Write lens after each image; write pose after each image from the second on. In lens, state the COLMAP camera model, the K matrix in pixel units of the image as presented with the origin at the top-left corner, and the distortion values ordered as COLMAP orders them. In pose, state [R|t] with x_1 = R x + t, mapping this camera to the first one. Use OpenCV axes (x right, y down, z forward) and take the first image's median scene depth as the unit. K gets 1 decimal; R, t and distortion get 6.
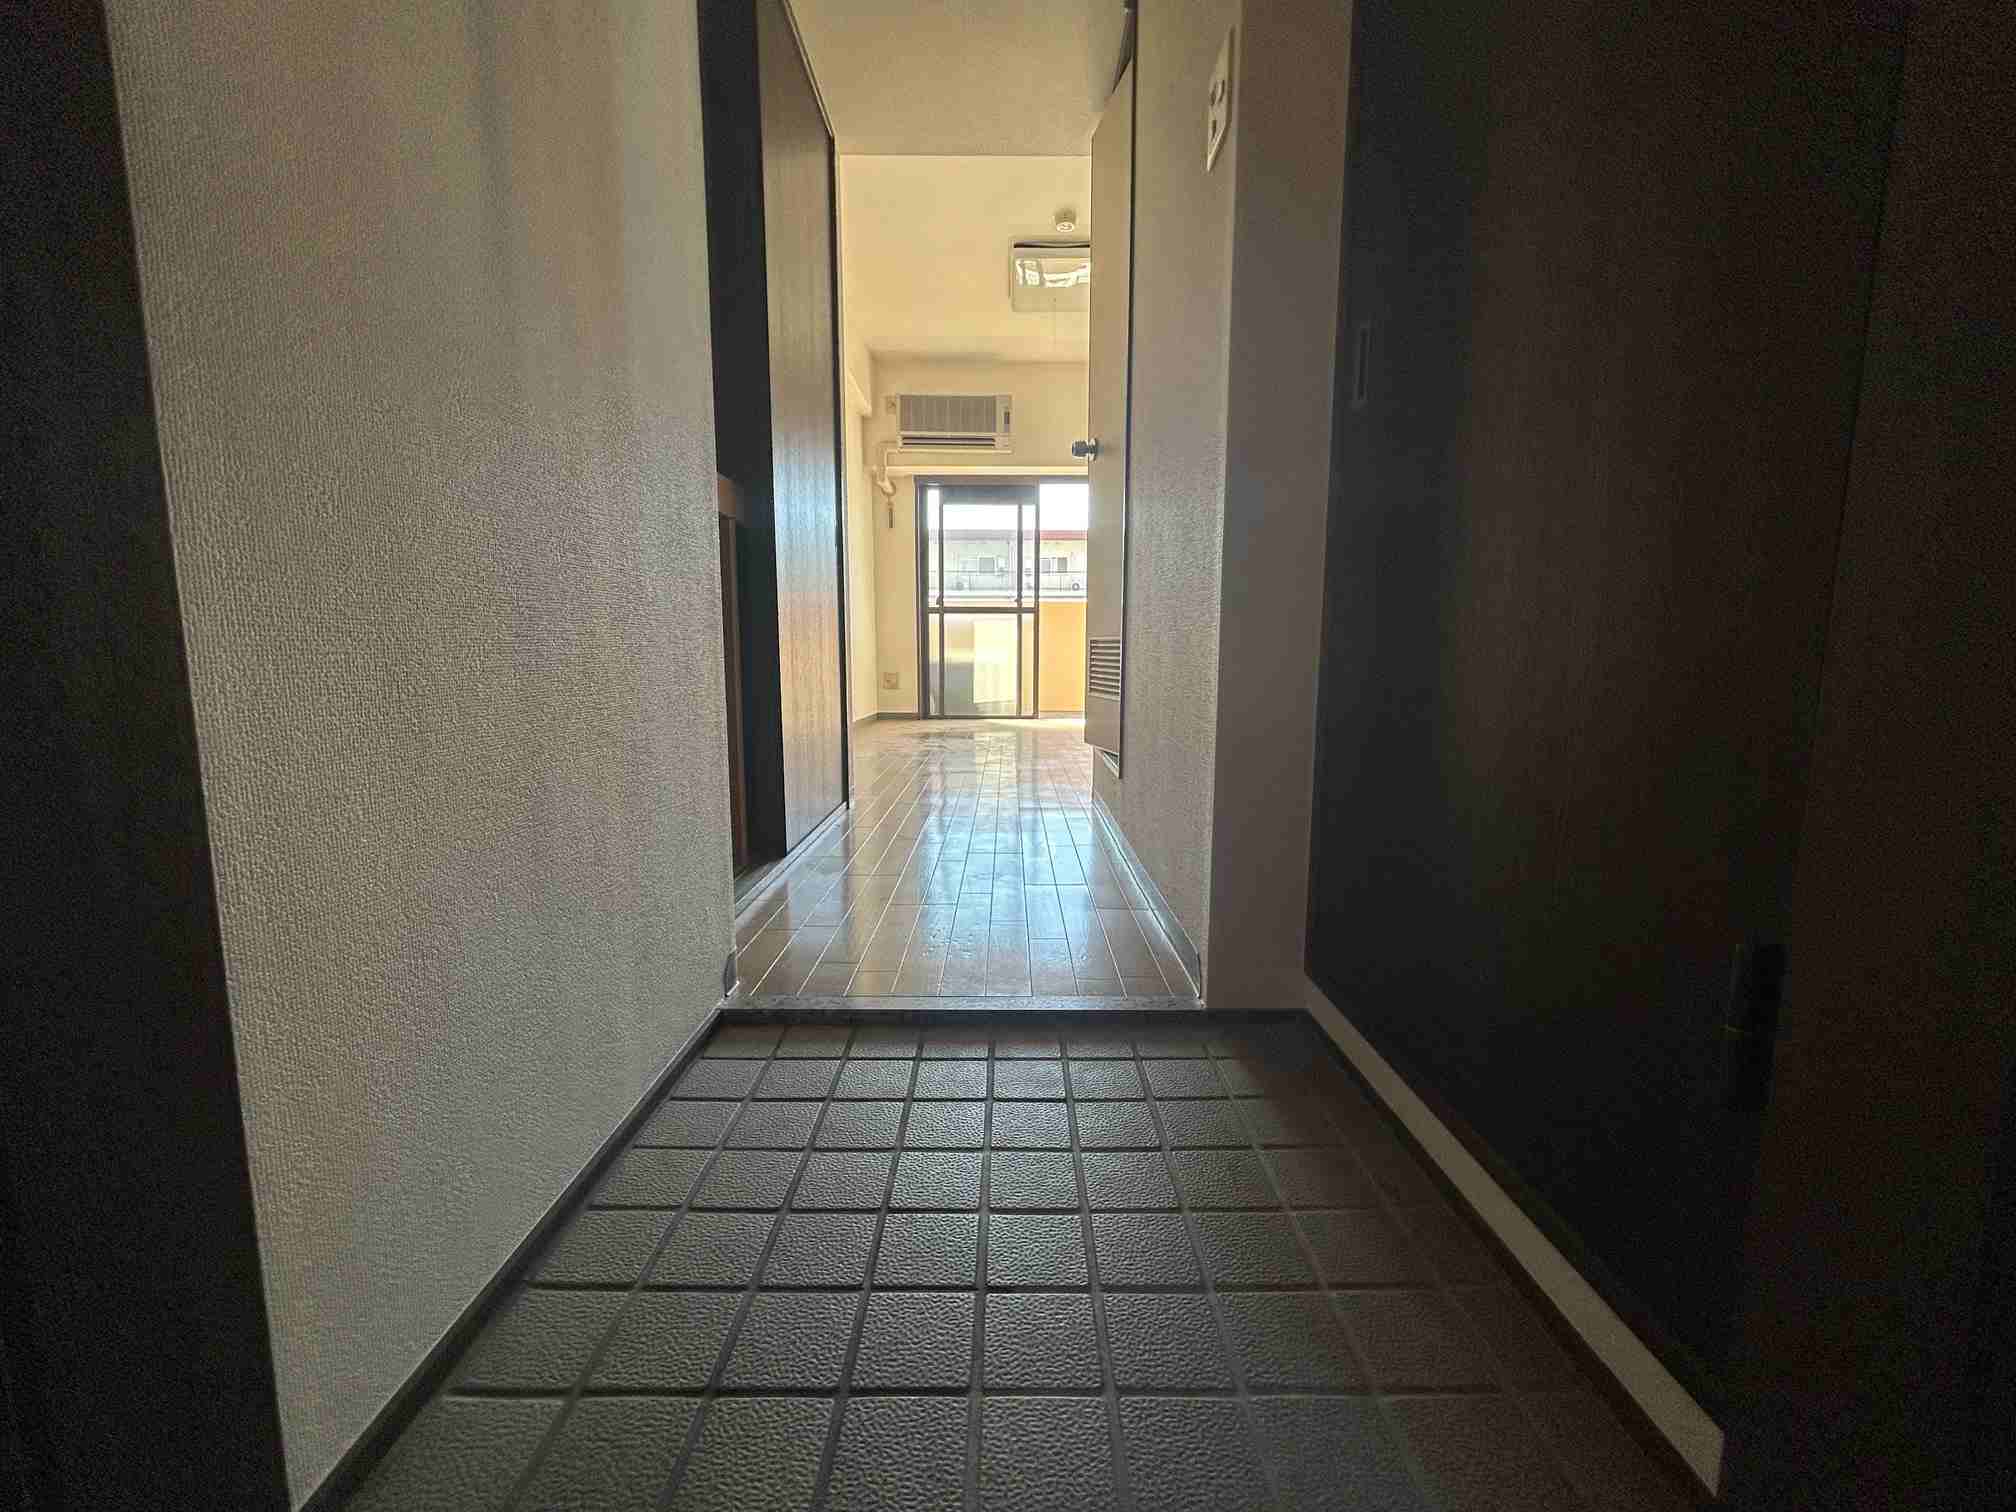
lens RADIAL K [[815.6, 0, 1011.0], [0, 815.6, 750.3], [0, 0, 1]] dist [0.004683, 0.001049]
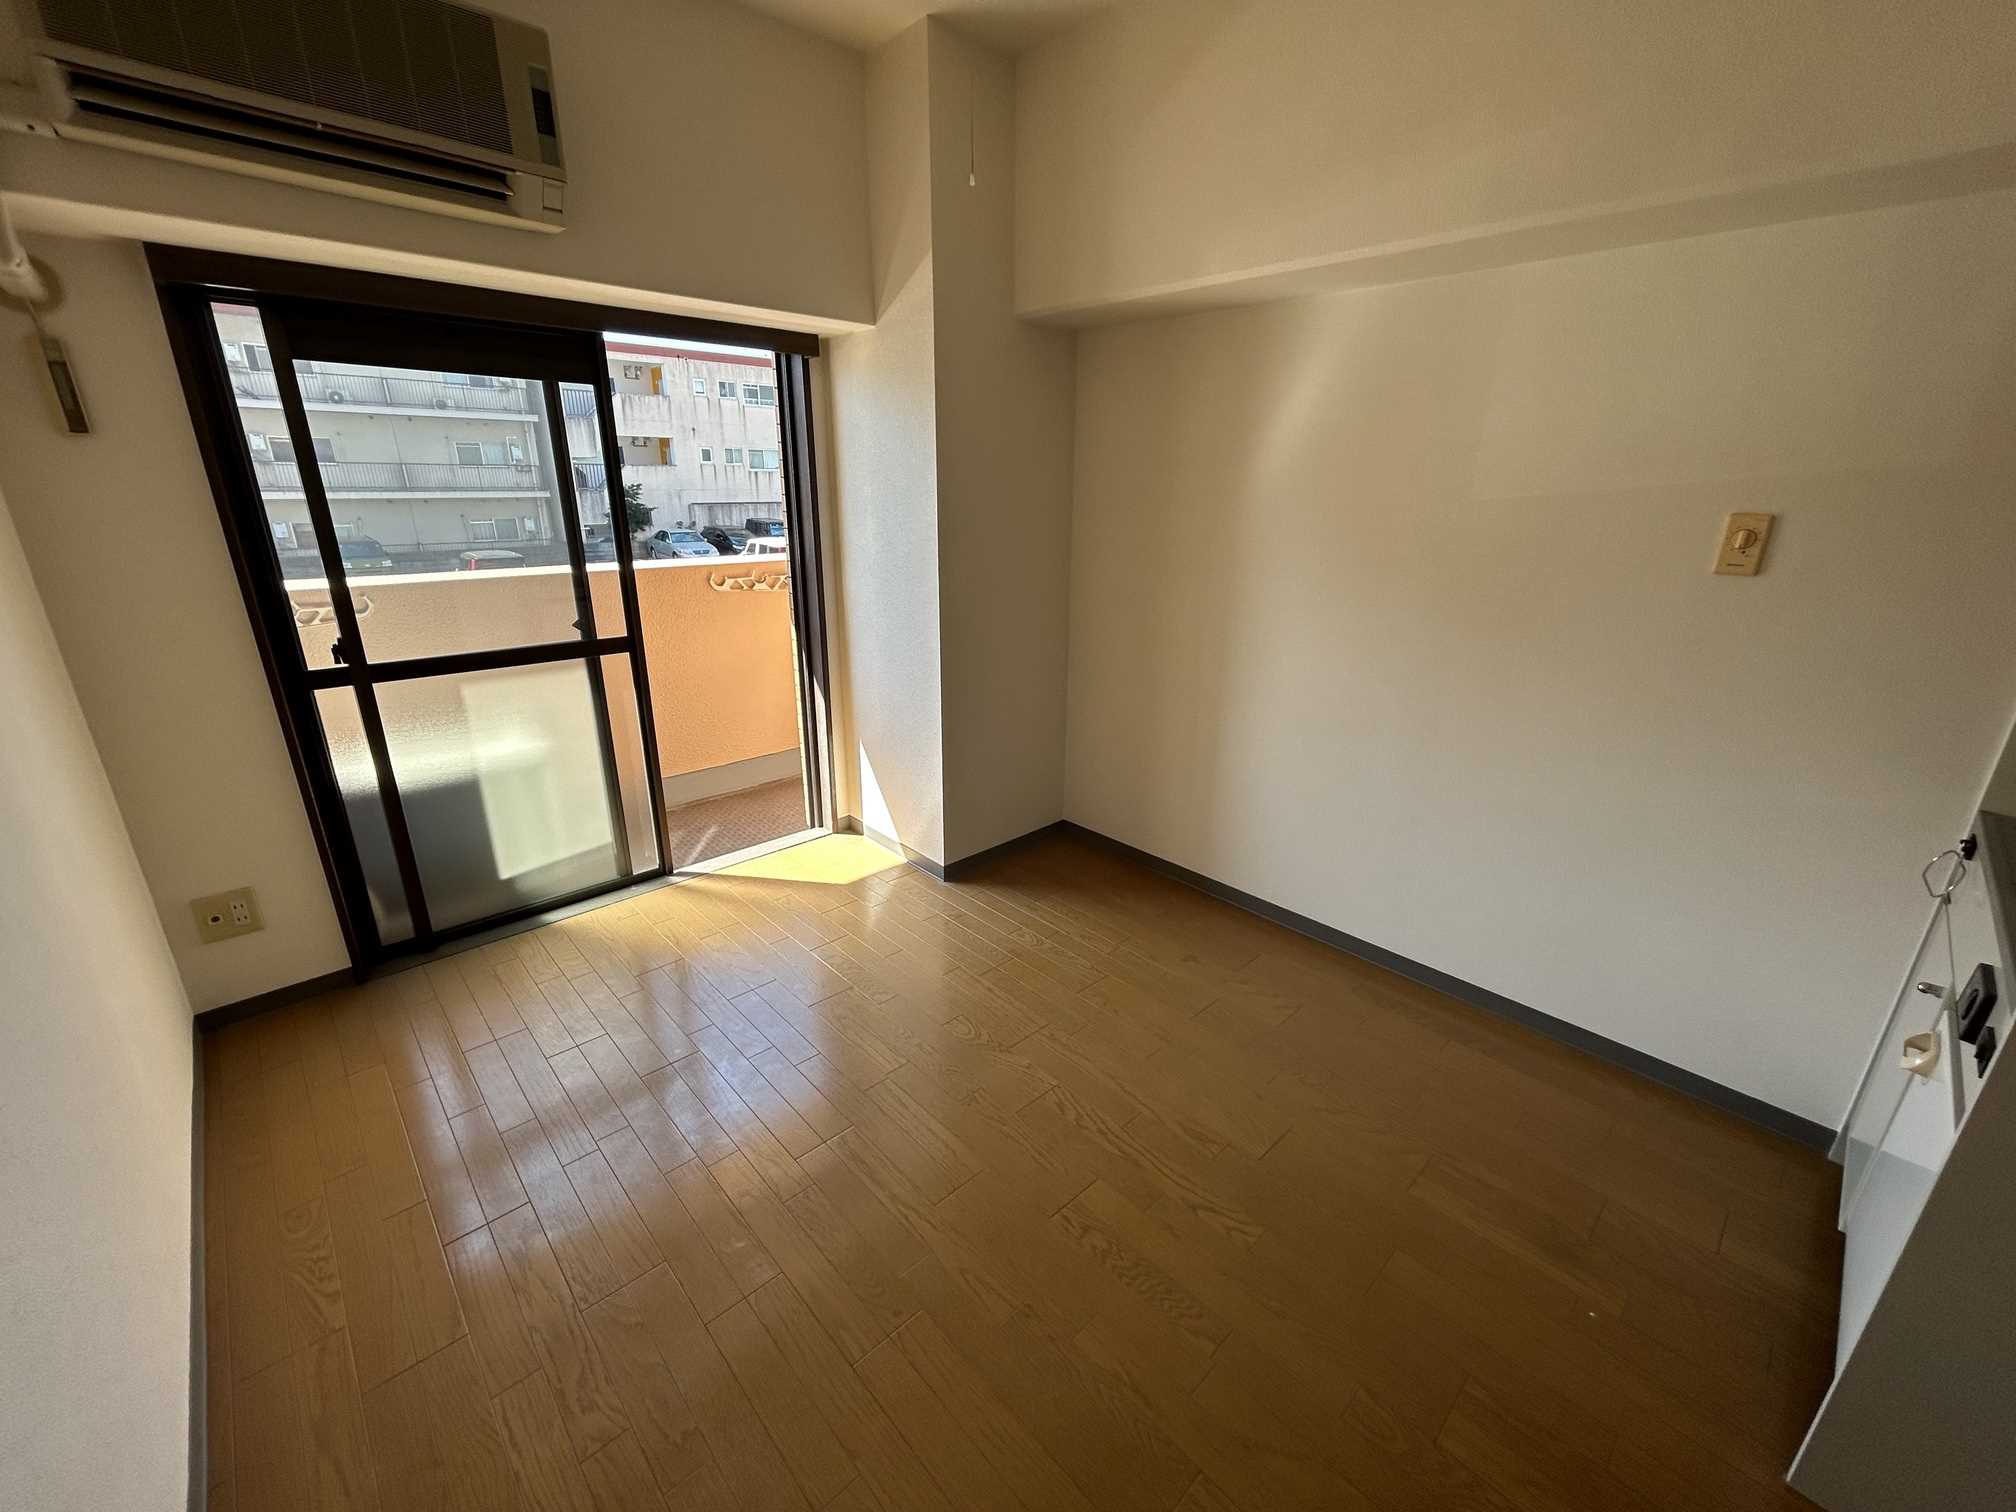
lens RADIAL K [[815.6, 0, 1004.1], [0, 815.6, 753.0], [0, 0, 1]] dist [0.004683, 0.001049]
pose [[0.734310, -0.214893, 0.643903, -0.116071], [0.081833, 0.969675, 0.230291, -0.199774], [-0.673864, -0.116412, 0.729627, 0.549671]]
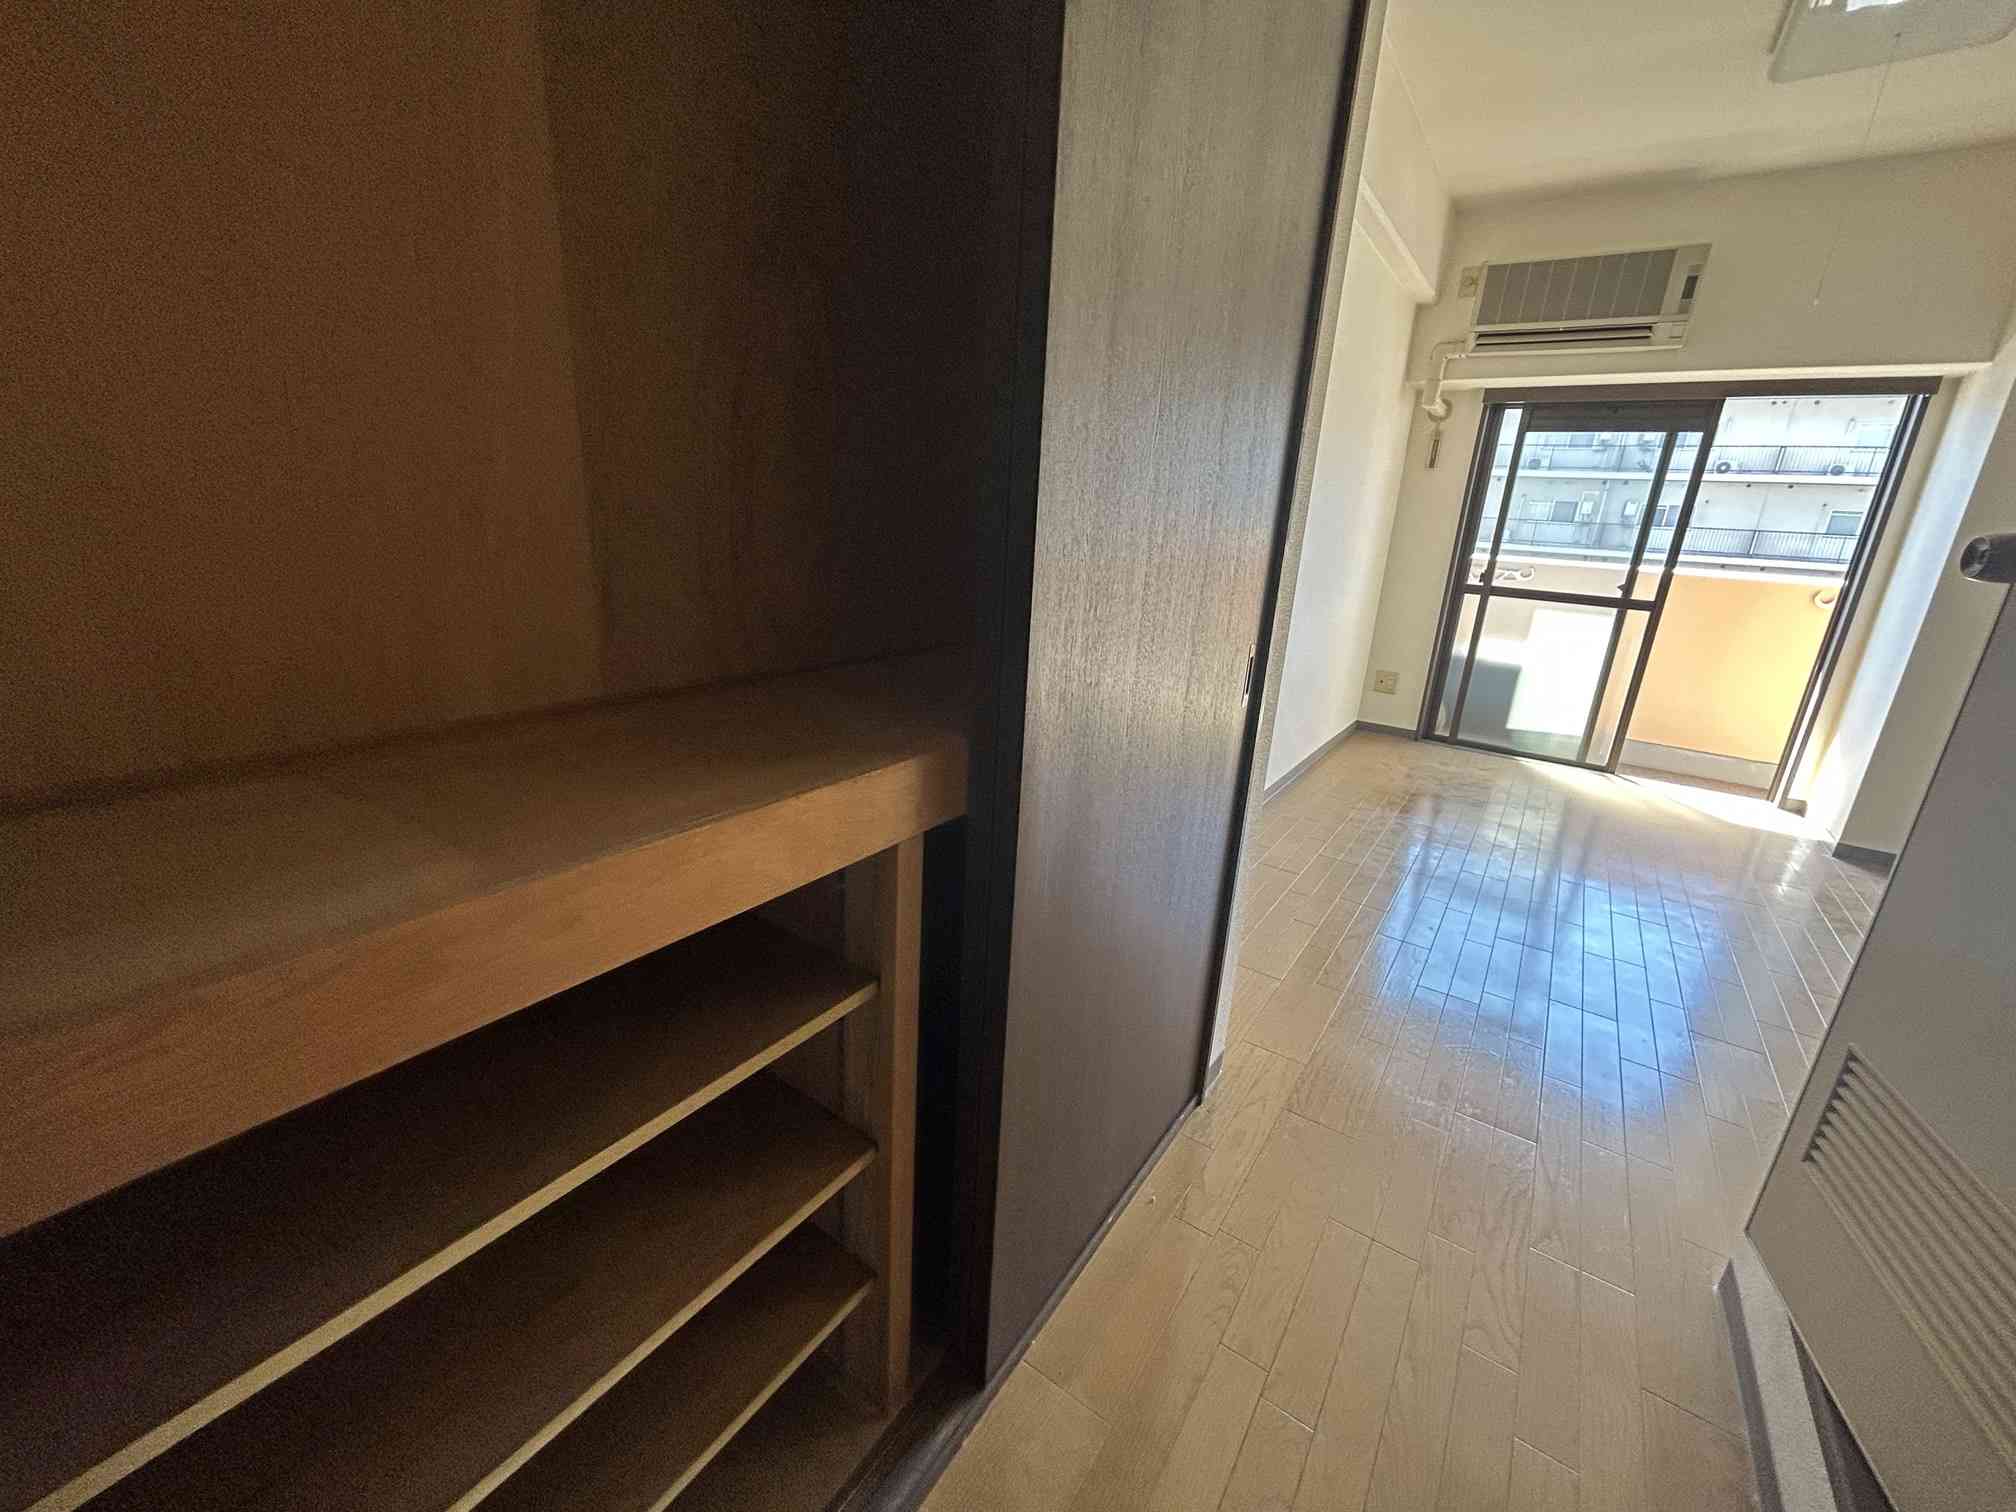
lens RADIAL K [[815.6, 0, 1012.4], [0, 815.6, 751.8], [0, 0, 1]] dist [0.004683, 0.001049]
pose [[0.822856, 0.207895, -0.528855, -0.021182], [-0.126646, 0.974359, 0.185973, -0.117927], [0.553957, -0.086052, 0.828086, 0.197757]]
